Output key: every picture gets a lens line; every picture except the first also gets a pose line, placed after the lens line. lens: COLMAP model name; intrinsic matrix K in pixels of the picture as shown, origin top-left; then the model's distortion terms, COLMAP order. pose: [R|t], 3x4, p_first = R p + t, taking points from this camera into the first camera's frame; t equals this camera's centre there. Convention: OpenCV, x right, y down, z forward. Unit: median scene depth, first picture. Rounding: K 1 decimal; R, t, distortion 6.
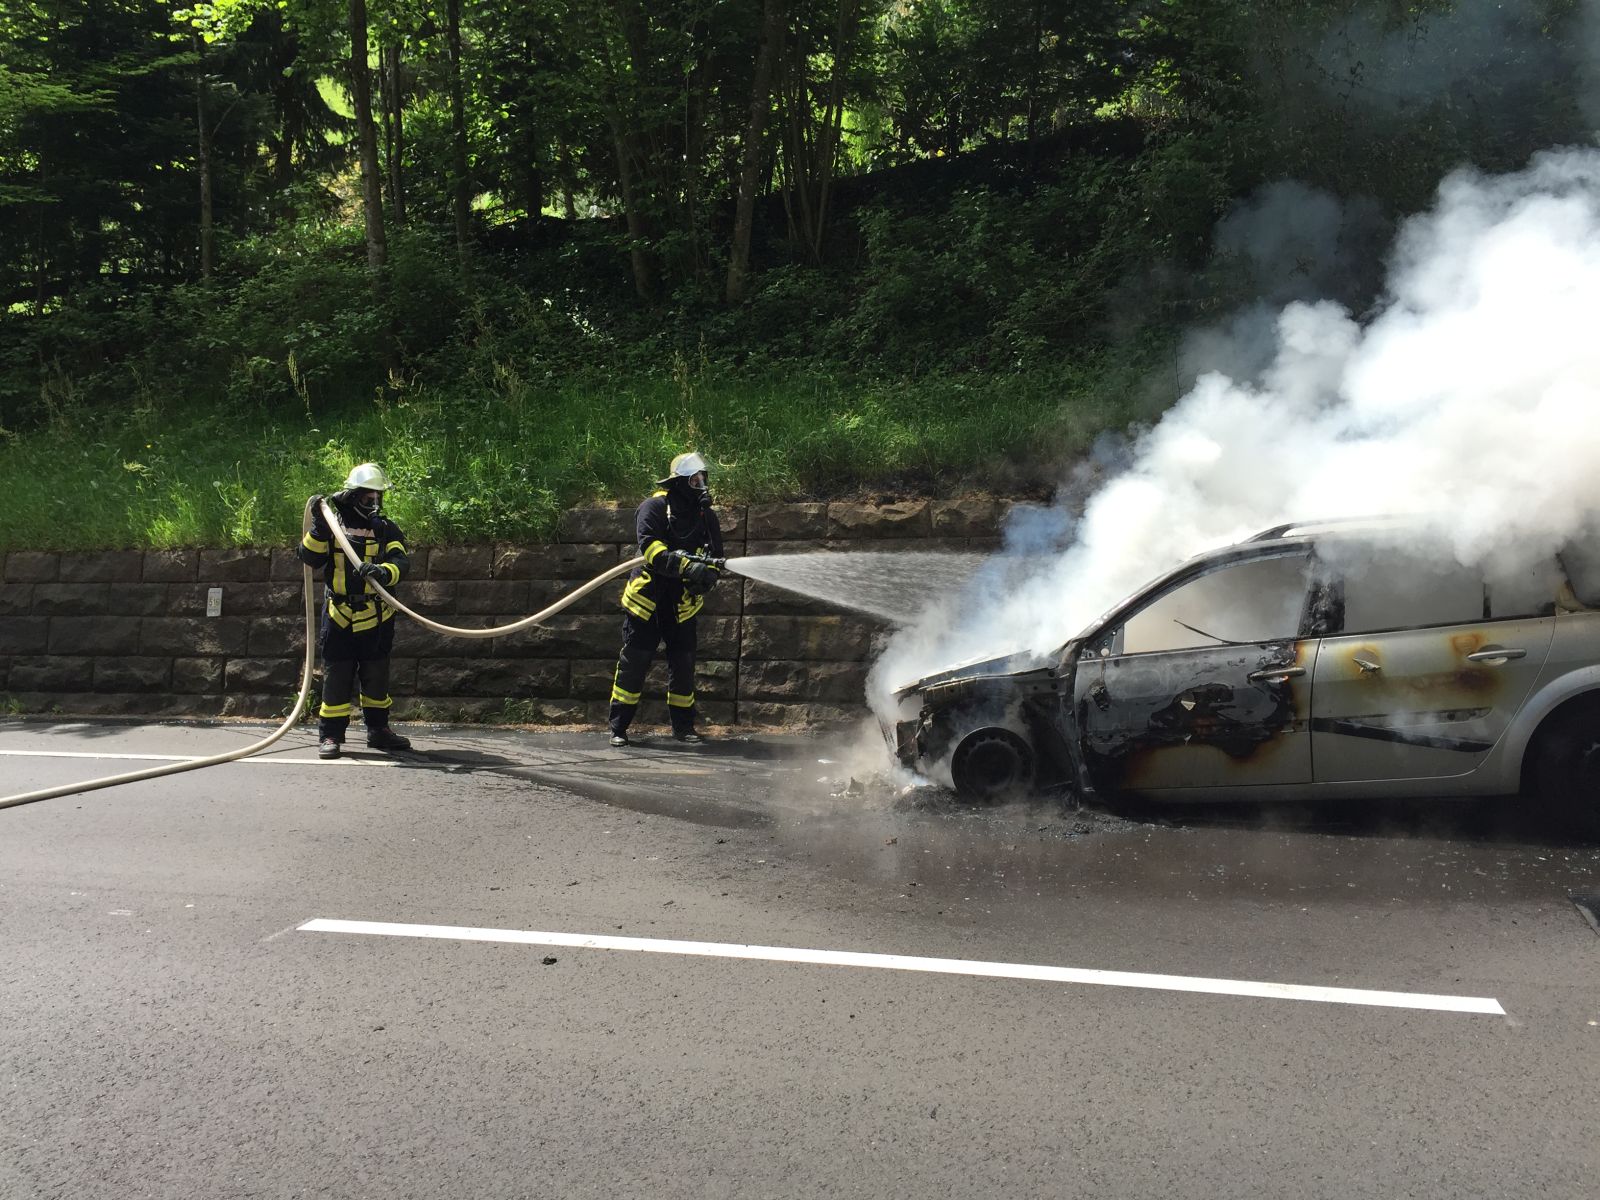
lens RADIAL K [[1366.9, 0, 799.3], [0, 1366.9, 603.9], [0, 0, 1]] dist [0.077321, -0.094163]
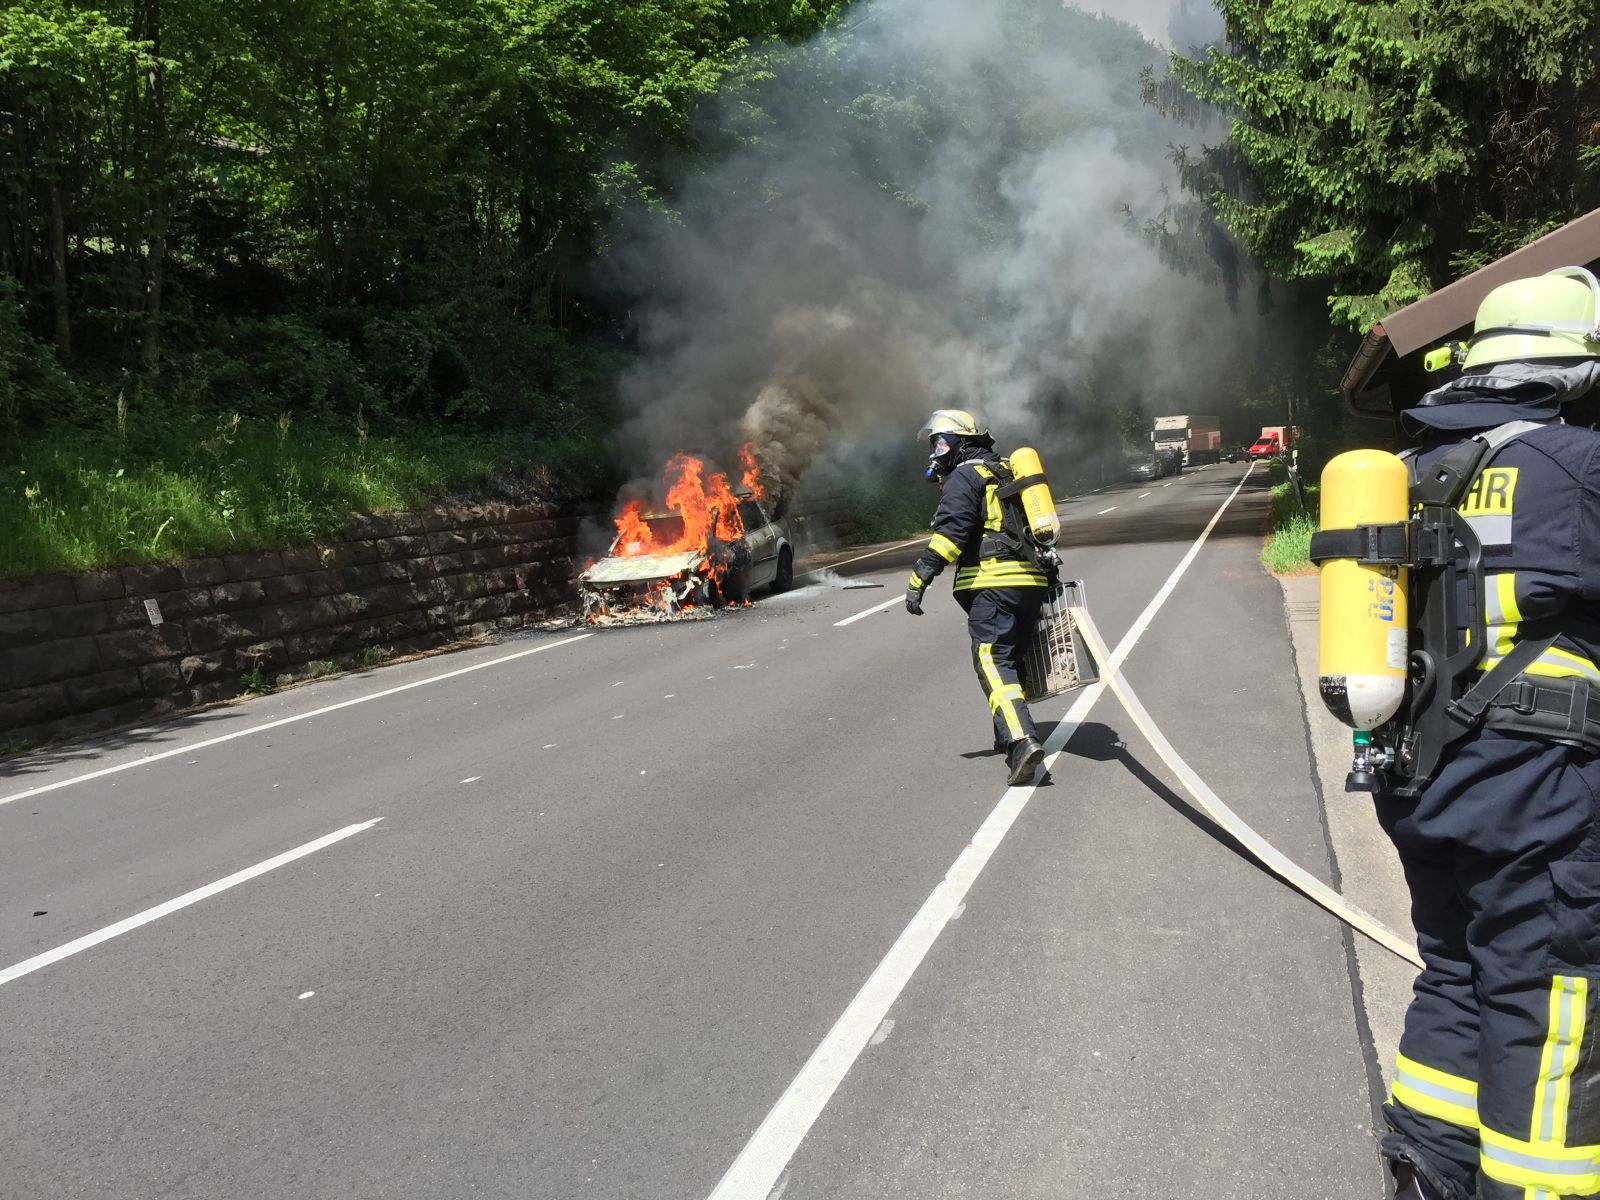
lens RADIAL K [[1366.9, 0, 796.7], [0, 1366.9, 600.6], [0, 0, 1]] dist [0.077321, -0.094163]
pose [[0.060618, -0.071616, 0.995589, -1.676125], [0.147082, 0.987176, 0.062055, -0.003397], [-0.987265, 0.142672, 0.070374, 0.462395]]
